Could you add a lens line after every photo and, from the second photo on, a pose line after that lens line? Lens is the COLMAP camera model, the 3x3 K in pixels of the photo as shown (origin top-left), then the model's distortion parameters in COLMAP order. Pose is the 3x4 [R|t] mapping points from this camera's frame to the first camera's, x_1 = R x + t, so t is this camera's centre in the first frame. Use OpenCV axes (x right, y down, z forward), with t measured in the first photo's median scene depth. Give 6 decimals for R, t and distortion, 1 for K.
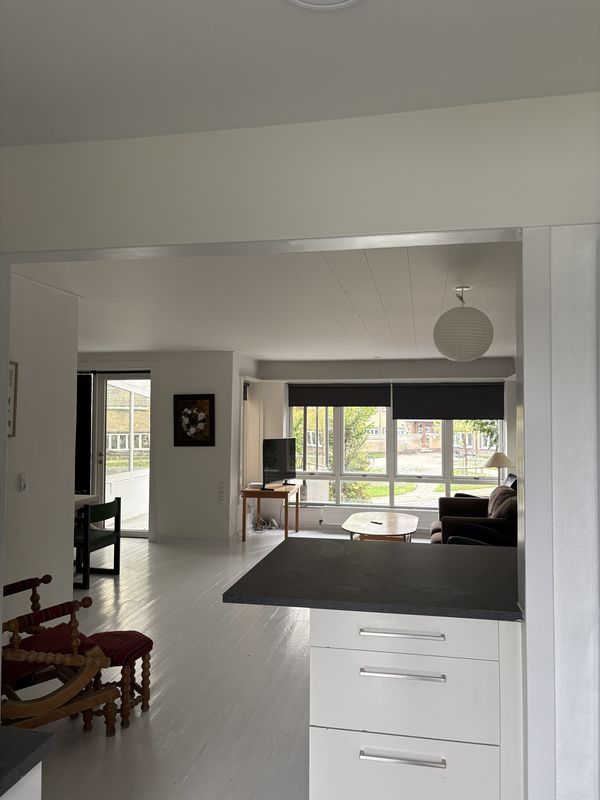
lens RADIAL K [[606.2, 0, 298.9], [0, 606.2, 399.0], [0, 0, 1]] dist [0.033417, -0.033276]
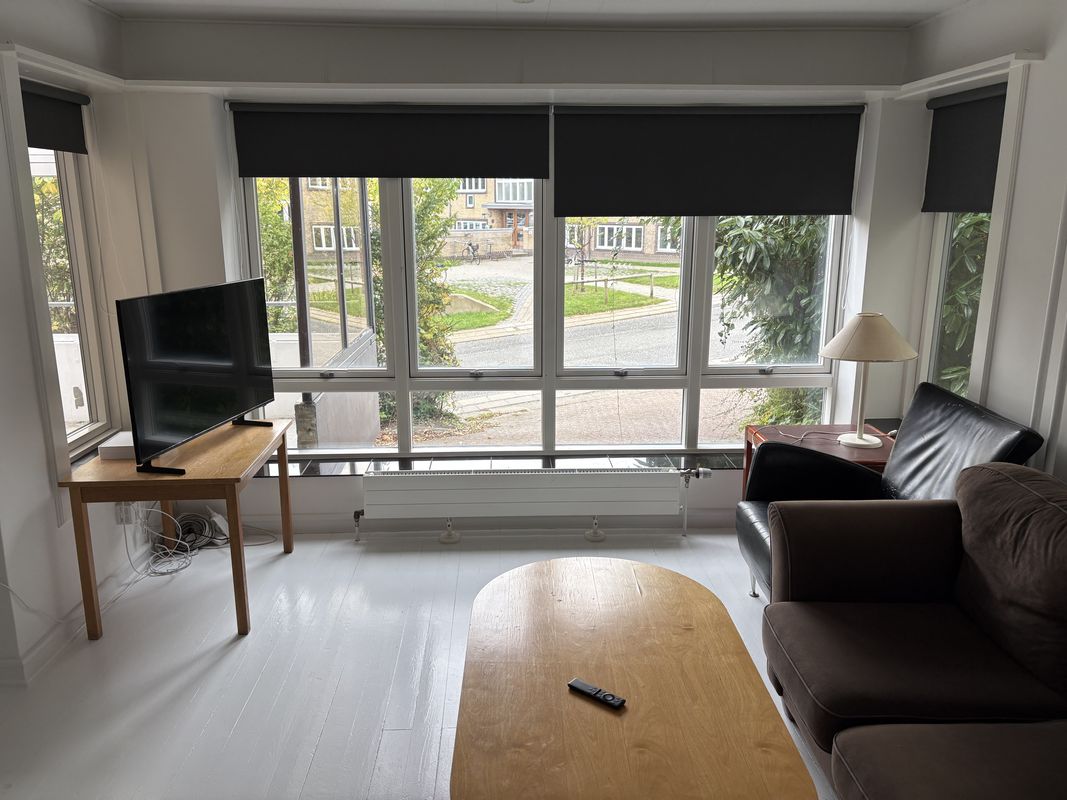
lens RADIAL K [[808.6, 0, 525.5], [0, 808.6, 403.6], [0, 0, 1]] dist [0.033417, -0.033276]
pose [[0.973304, -0.057106, 0.222304, 0.027839], [-0.005278, 0.962728, 0.270418, 0.011263], [-0.229461, -0.264372, 0.936726, 0.530329]]
